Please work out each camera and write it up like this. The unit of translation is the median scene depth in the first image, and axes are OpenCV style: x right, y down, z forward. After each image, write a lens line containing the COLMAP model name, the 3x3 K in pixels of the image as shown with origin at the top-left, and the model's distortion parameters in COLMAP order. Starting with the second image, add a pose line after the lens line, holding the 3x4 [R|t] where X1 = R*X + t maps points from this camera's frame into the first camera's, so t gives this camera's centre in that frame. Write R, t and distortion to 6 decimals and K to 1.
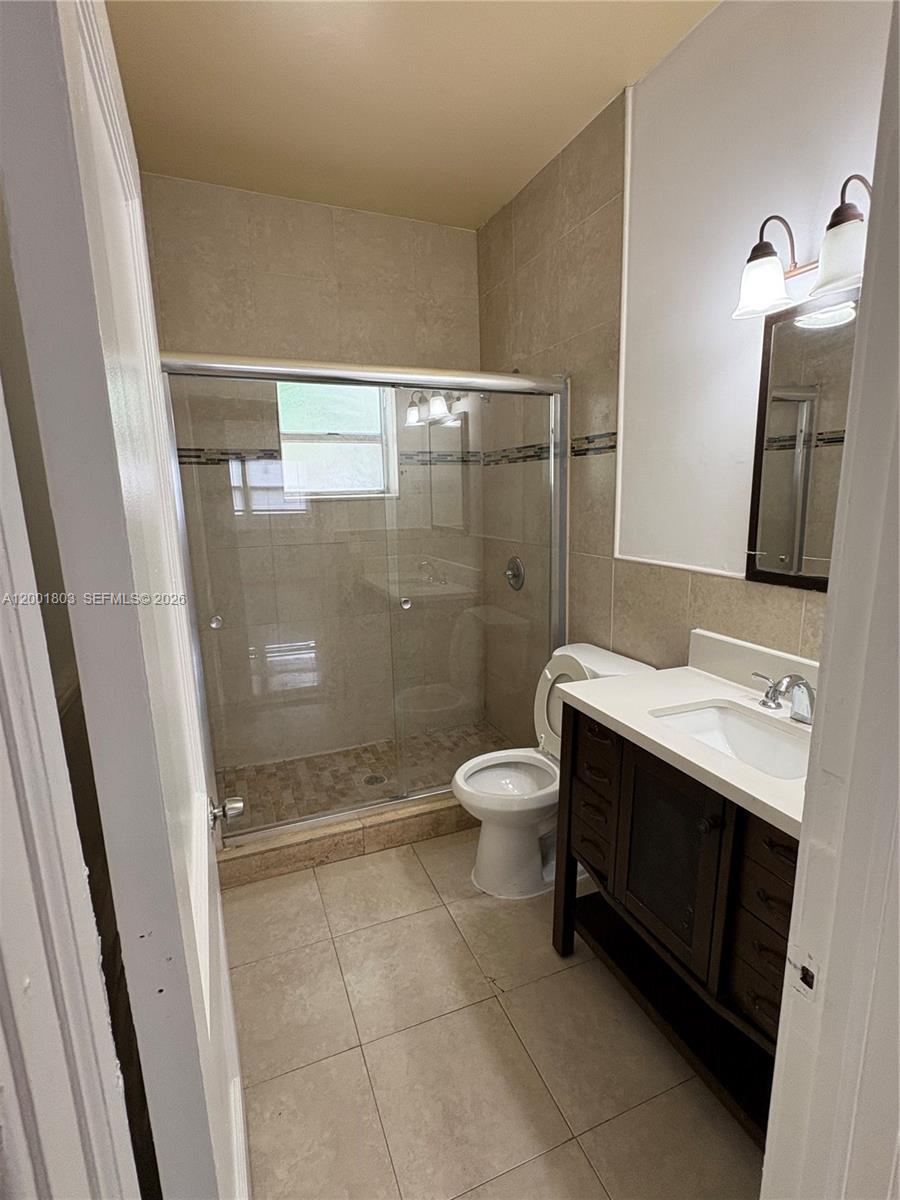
lens RADIAL K [[567.8, 0, 446.9], [0, 567.8, 603.0], [0, 0, 1]] dist [-0.001668, 0.001276]
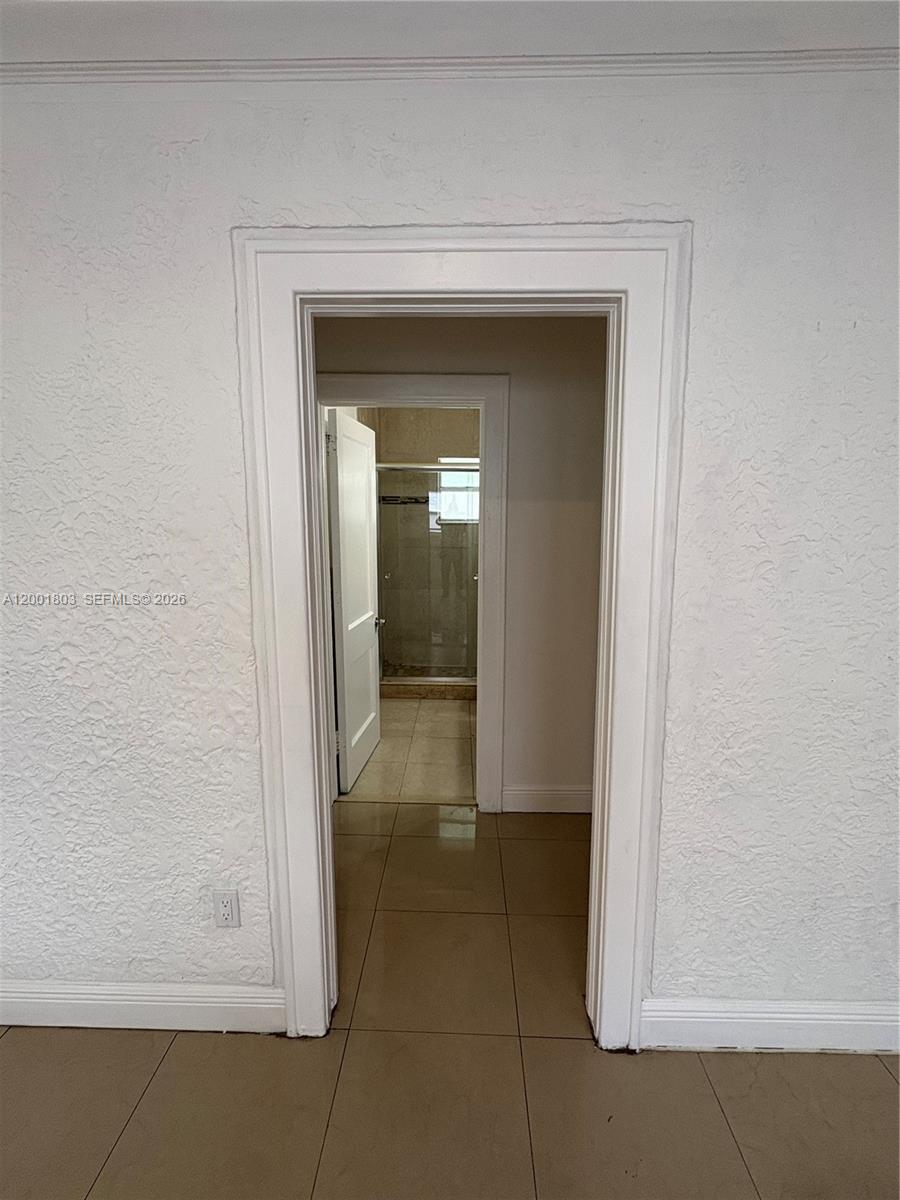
lens RADIAL K [[567.8, 0, 446.9], [0, 567.8, 603.0], [0, 0, 1]] dist [-0.001668, 0.001276]
pose [[0.916800, 0.081313, -0.390981, 0.632000], [-0.096024, 0.995213, -0.018187, 0.141422], [0.387631, 0.054217, 0.920219, -0.888355]]
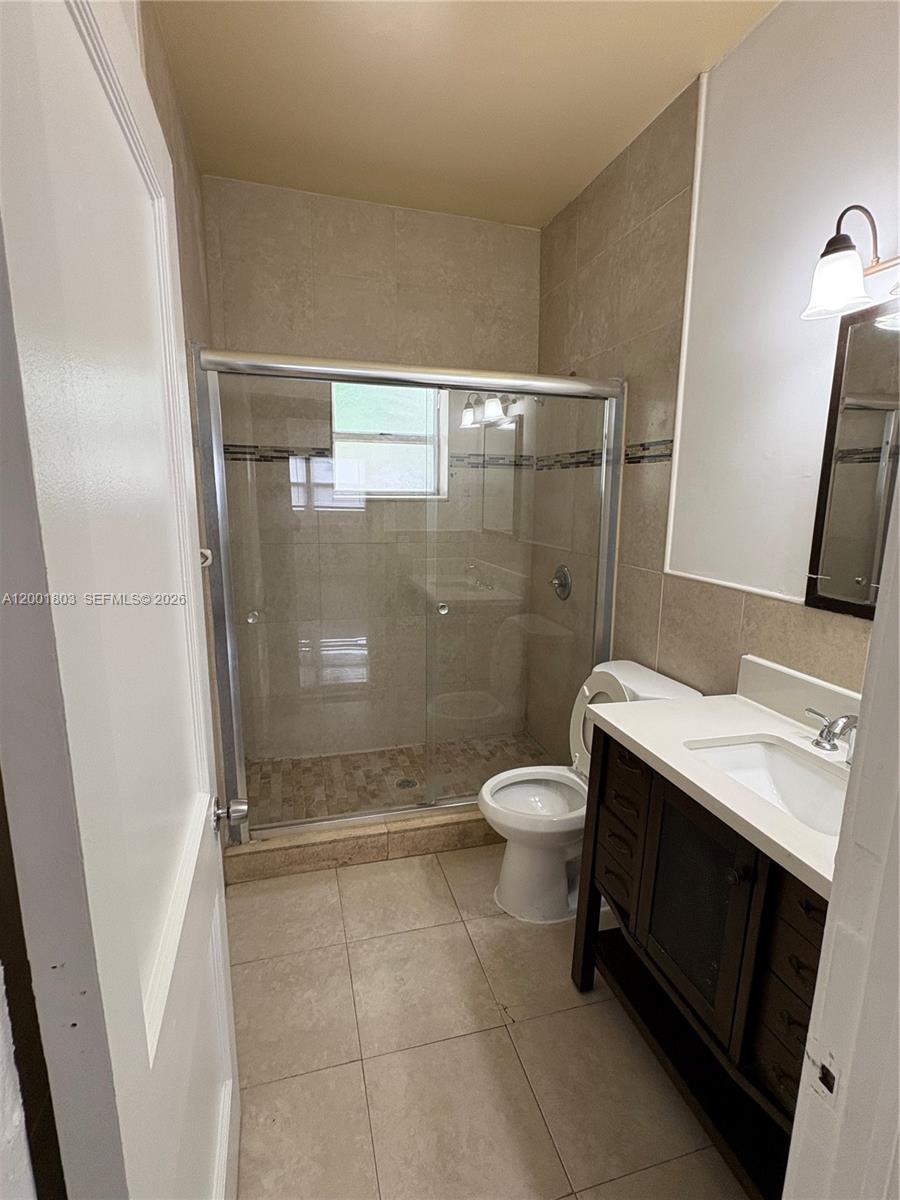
lens RADIAL K [[567.7, 0, 447.1], [0, 567.7, 601.2], [0, 0, 1]] dist [-0.001168, 0.000703]
pose [[0.993201, 0.053385, -0.103451, 0.035807], [-0.053823, 0.998549, -0.001445, -0.010875], [0.103224, 0.007003, 0.994633, 0.024439]]
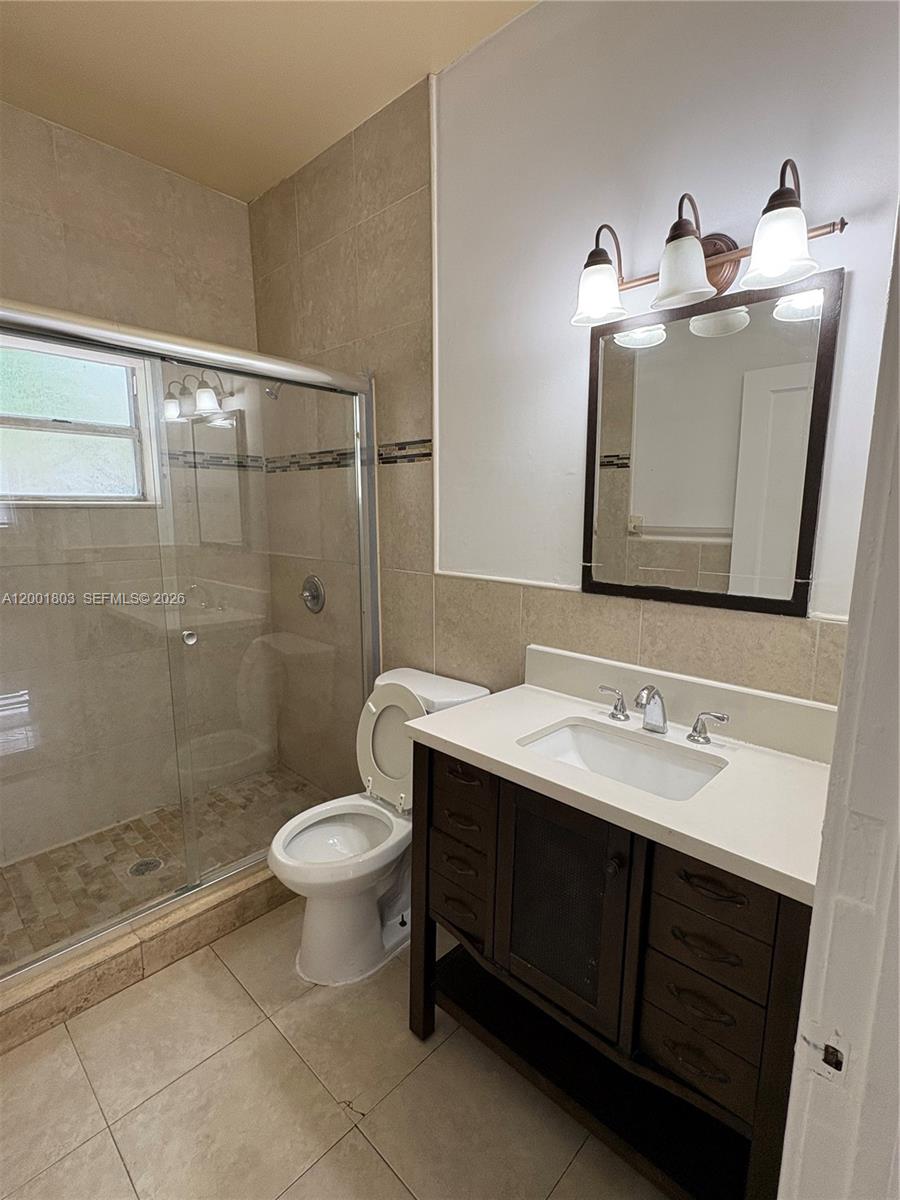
lens RADIAL K [[567.8, 0, 446.9], [0, 567.8, 603.0], [0, 0, 1]] dist [-0.001668, 0.001276]
pose [[0.912456, -0.042879, 0.406922, -0.065618], [0.056801, 0.998139, -0.022189, -0.009400], [-0.405214, 0.043360, 0.913193, 0.139967]]
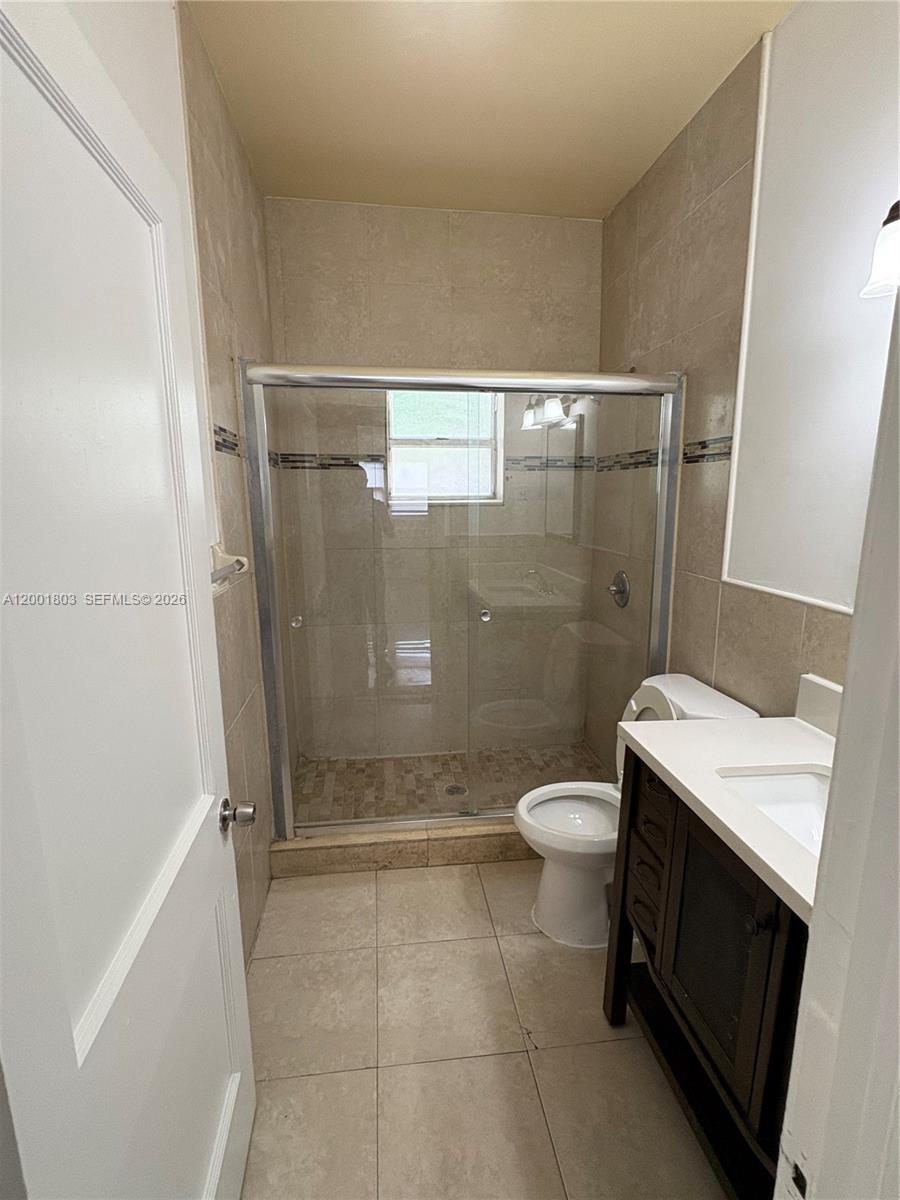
lens RADIAL K [[567.8, 0, 446.9], [0, 567.8, 603.0], [0, 0, 1]] dist [-0.001668, 0.001276]
pose [[0.965808, 0.065775, -0.250775, 0.105155], [-0.066112, 0.997787, 0.007089, -0.023011], [0.250686, 0.009732, 0.968019, 0.050343]]
